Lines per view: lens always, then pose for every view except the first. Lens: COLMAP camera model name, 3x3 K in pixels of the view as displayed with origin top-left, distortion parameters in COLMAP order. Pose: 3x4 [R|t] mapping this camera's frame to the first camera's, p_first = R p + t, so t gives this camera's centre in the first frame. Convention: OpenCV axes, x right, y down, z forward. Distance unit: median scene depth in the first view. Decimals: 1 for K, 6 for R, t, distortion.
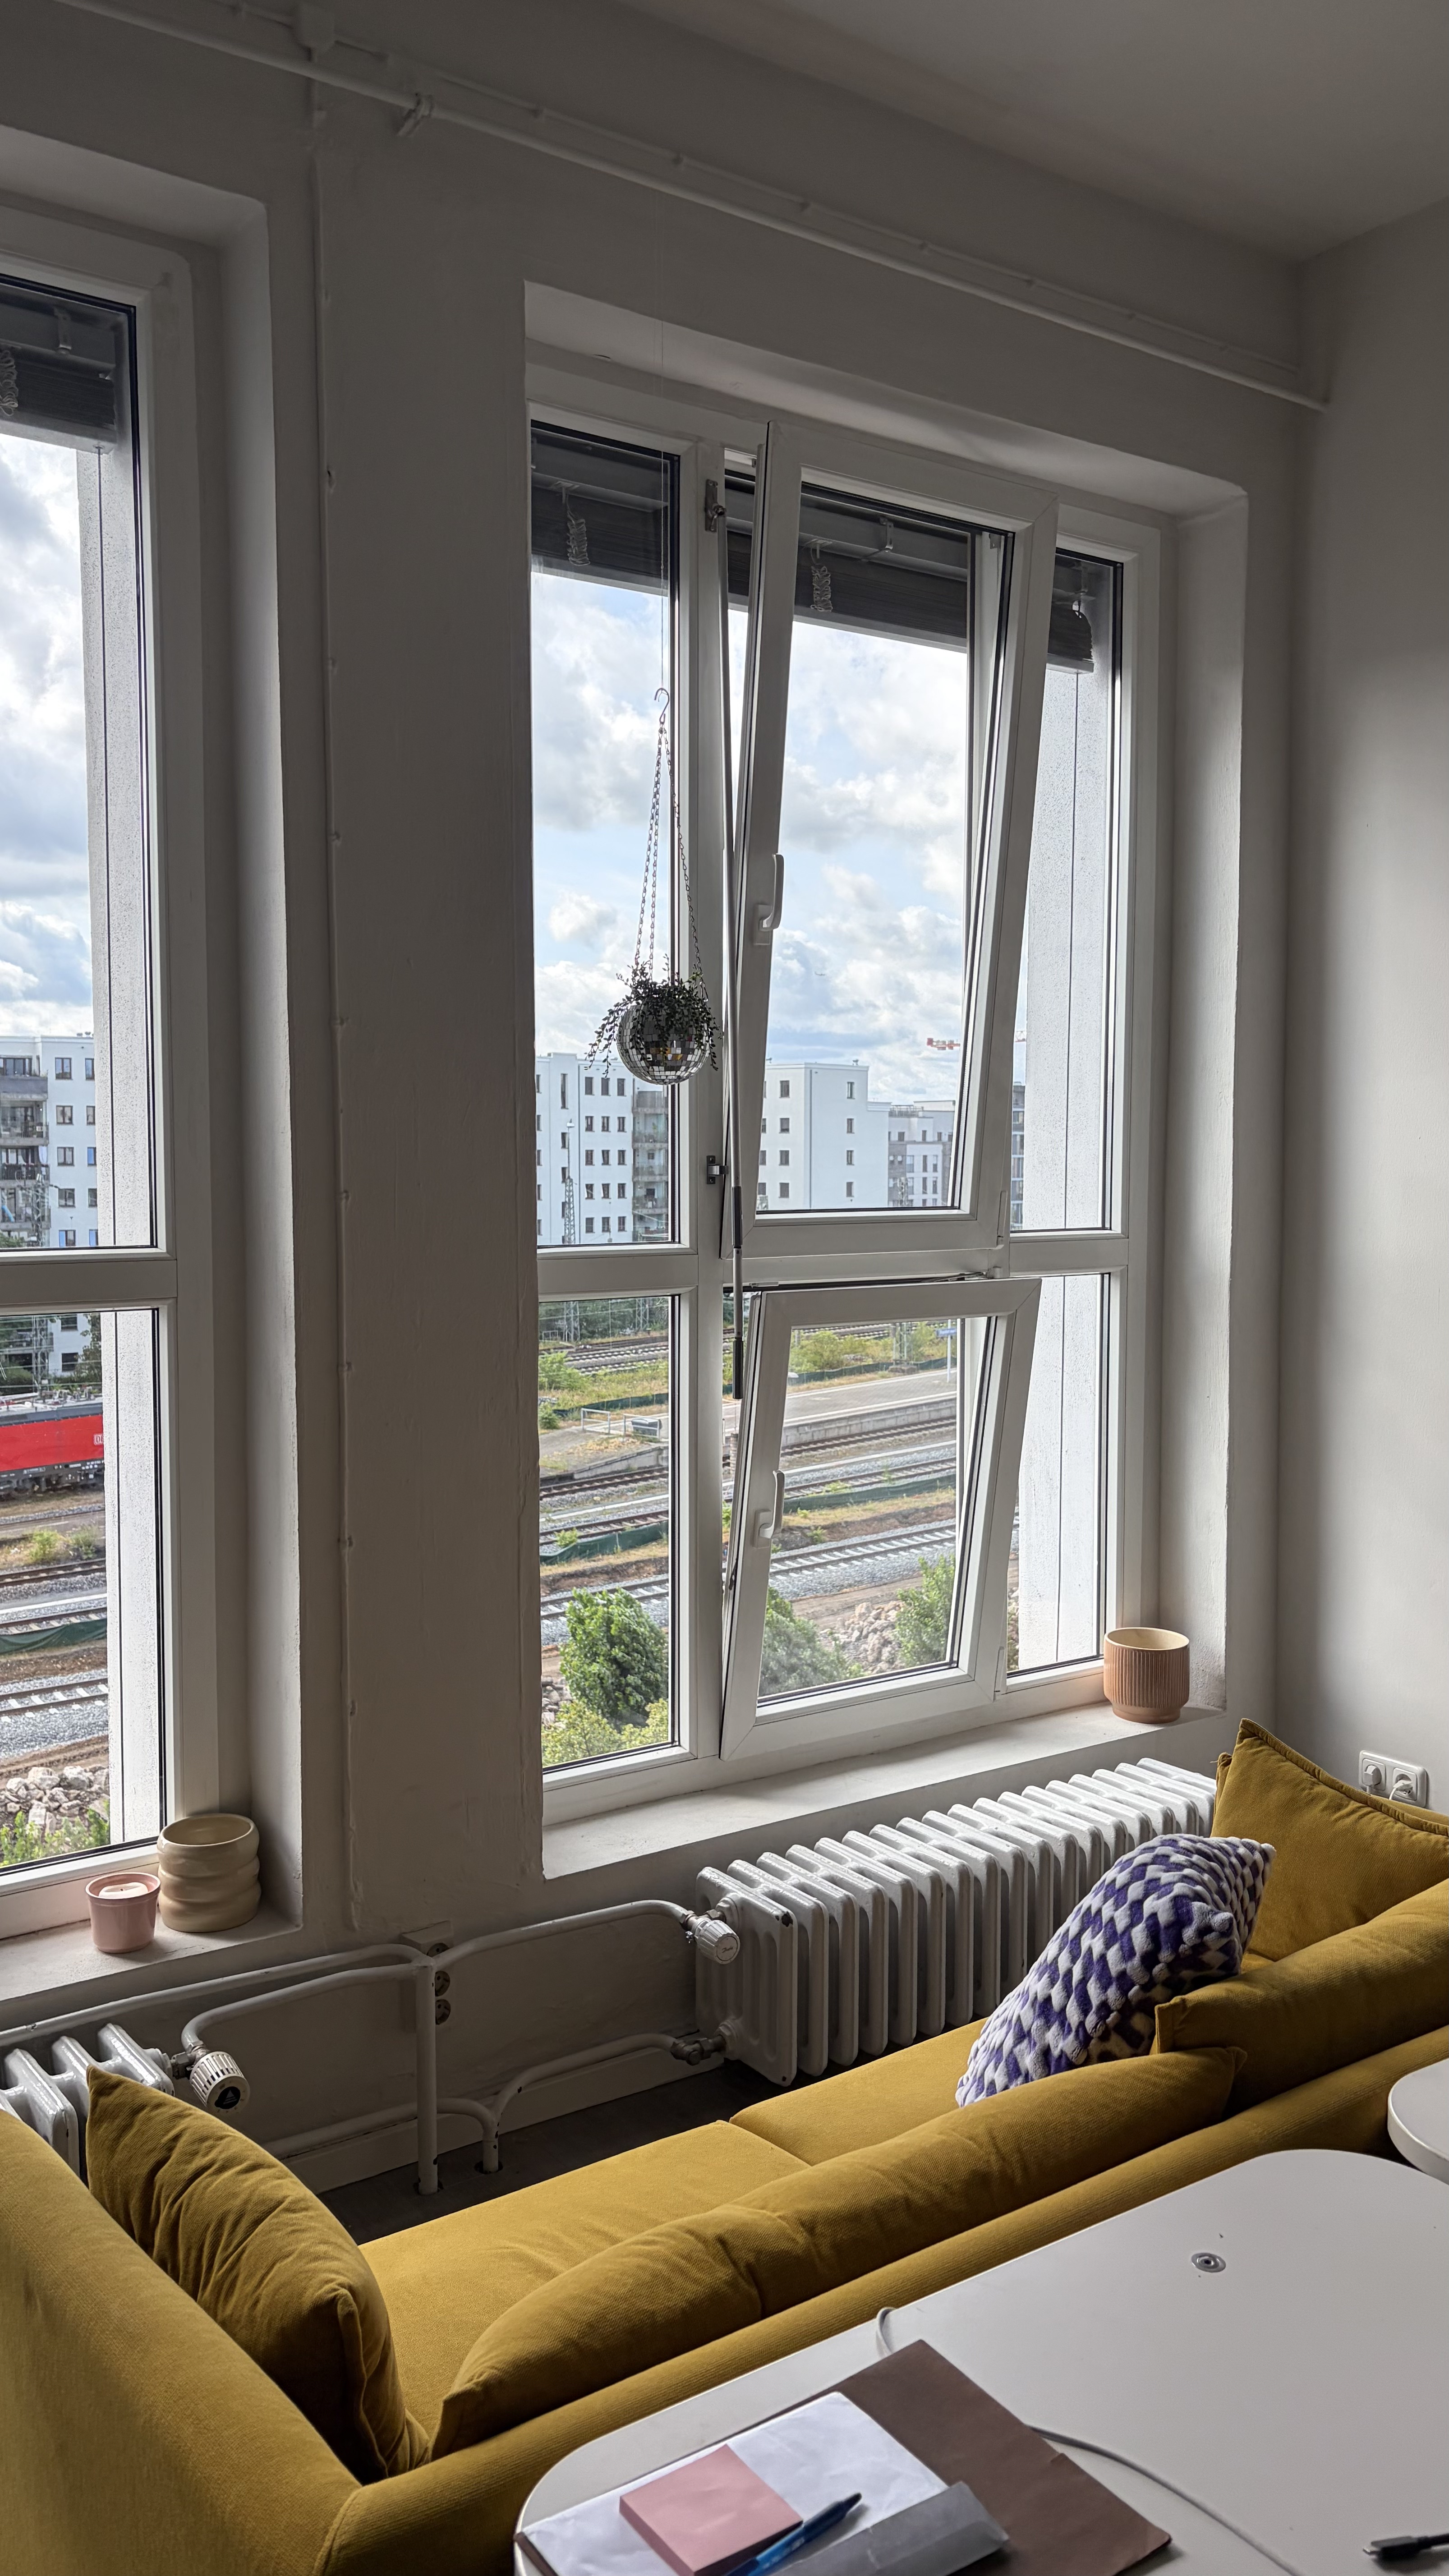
lens RADIAL K [[1937.0, 0, 727.9], [0, 1937.0, 1289.2], [0, 0, 1]] dist [0.025858, -0.013868]
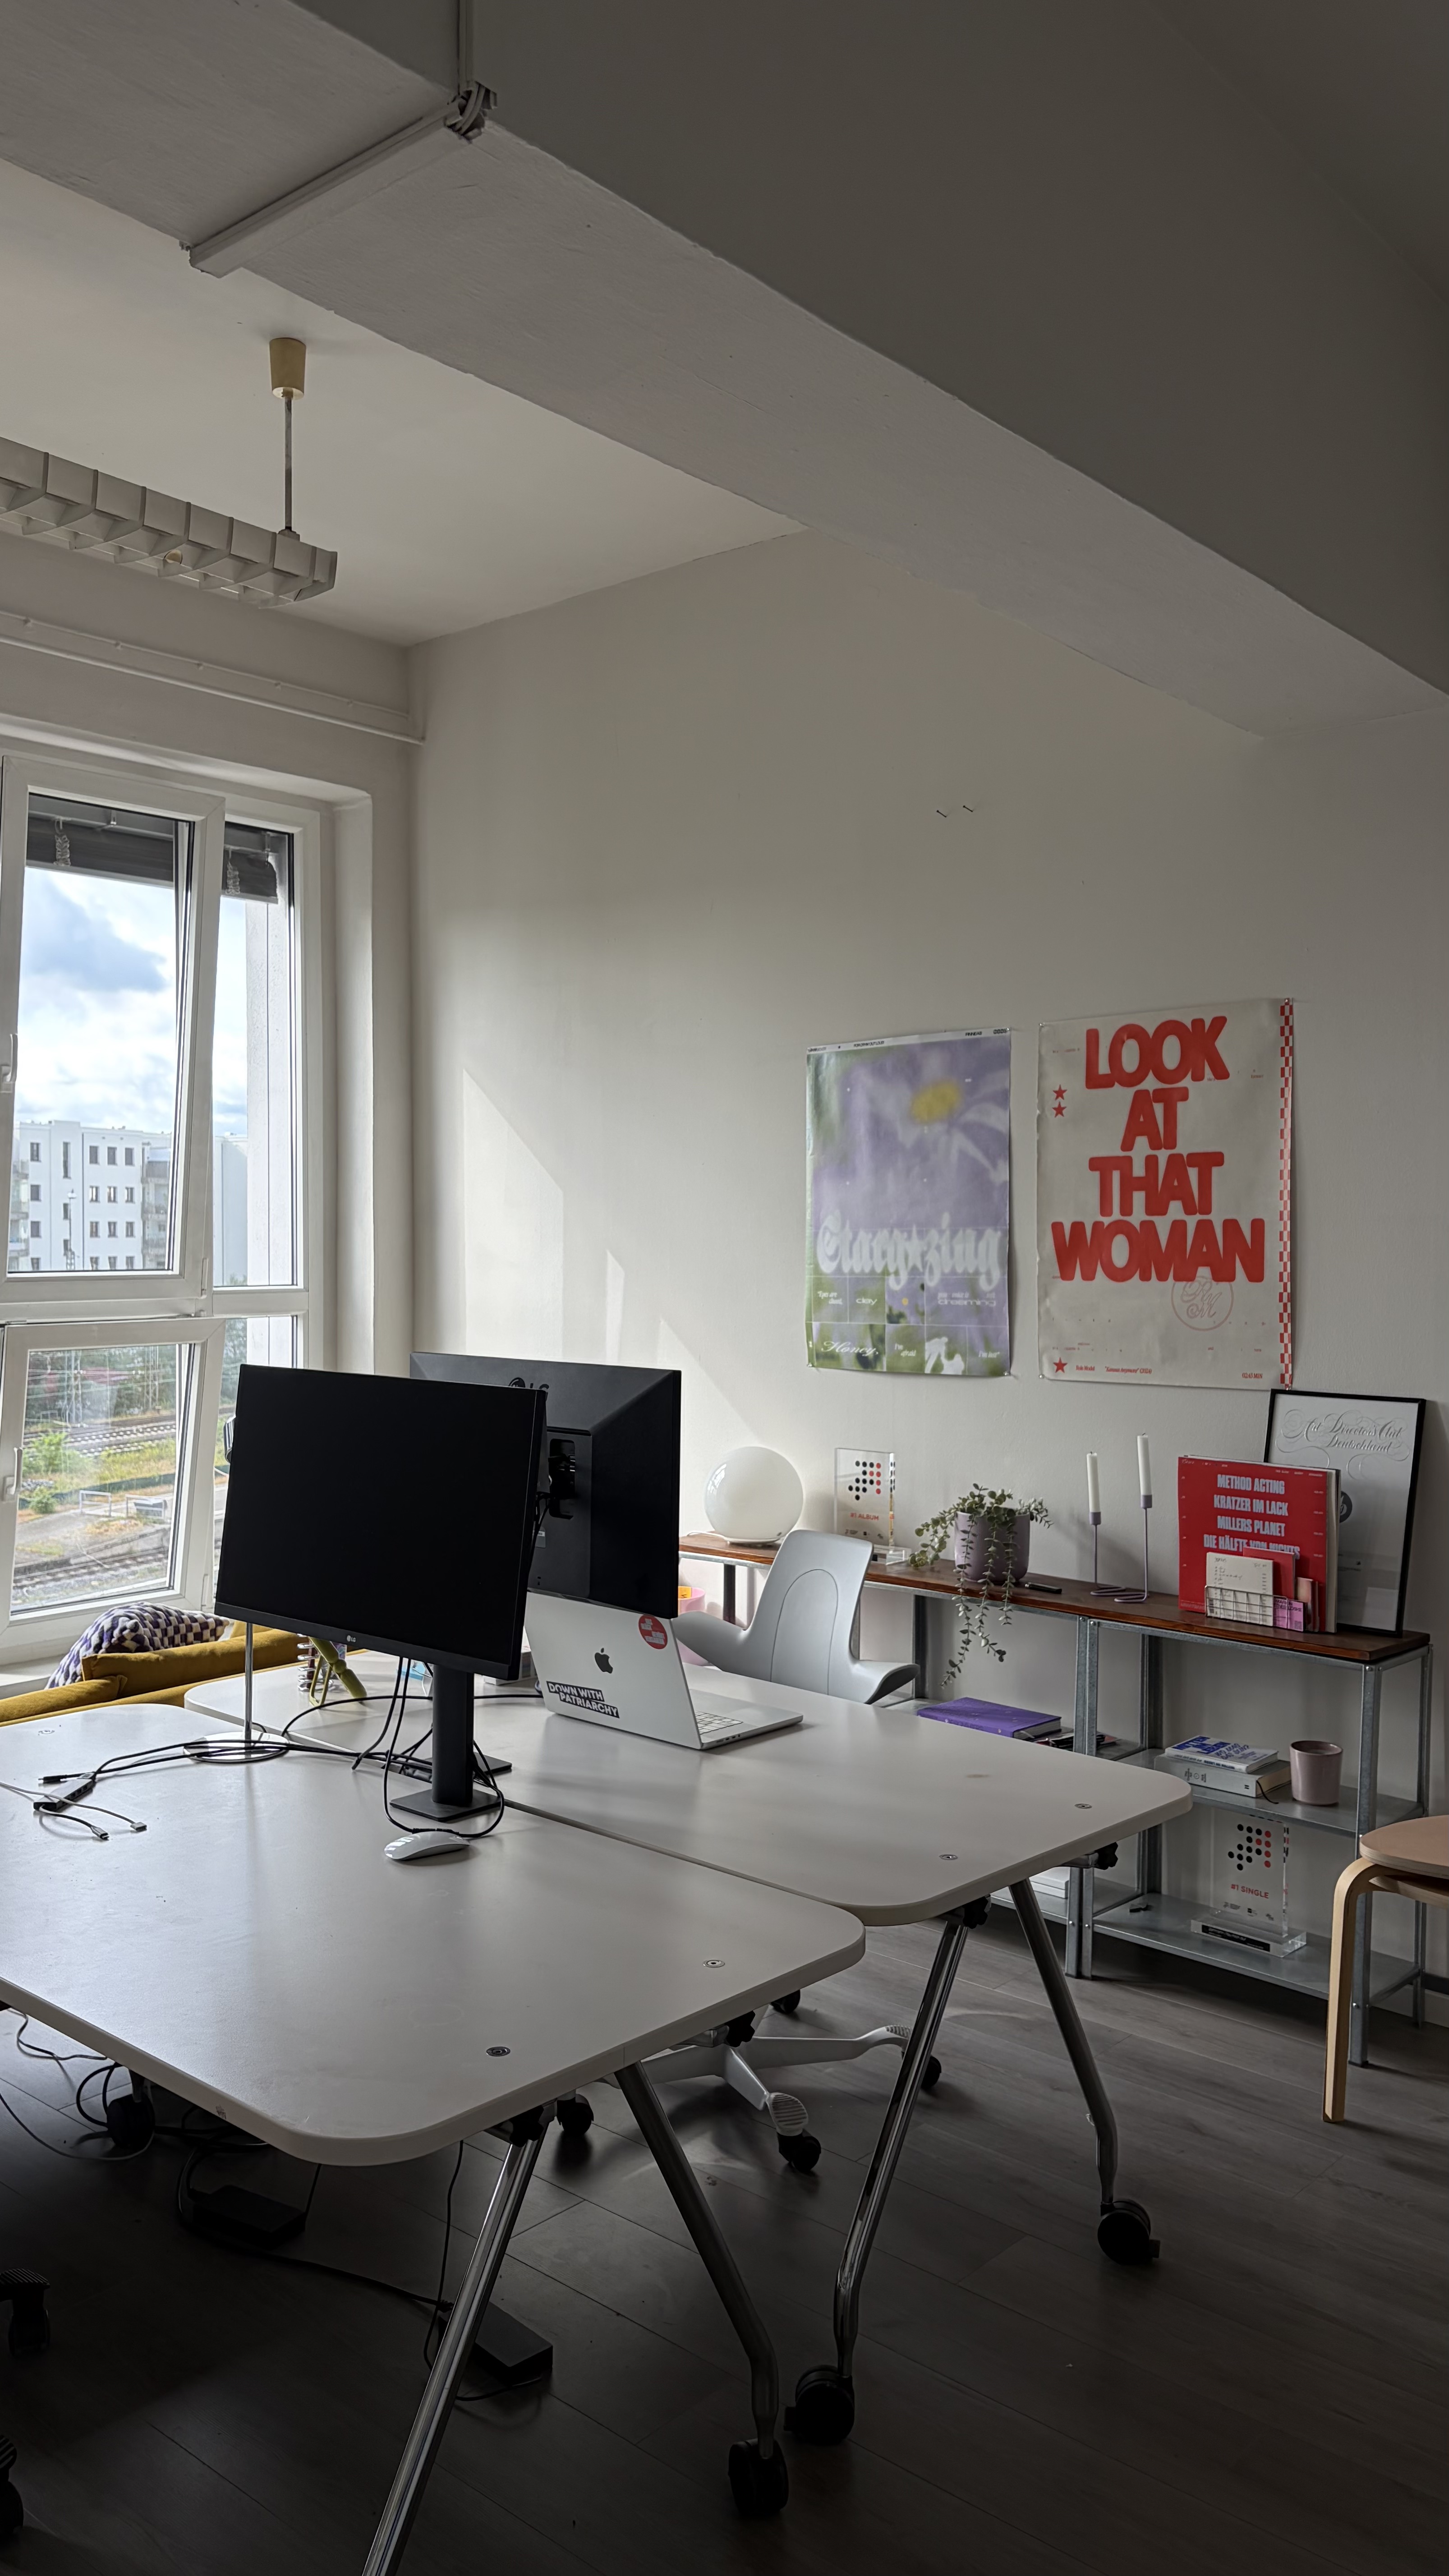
lens RADIAL K [[1937.0, 0, 716.8], [0, 1937.0, 1279.5], [0, 0, 1]] dist [0.025858, -0.013868]
pose [[0.971766, -0.002768, 0.235932, 0.160976], [0.012858, 0.999066, -0.041242, 0.028156], [-0.235598, 0.043111, 0.970894, -0.471566]]
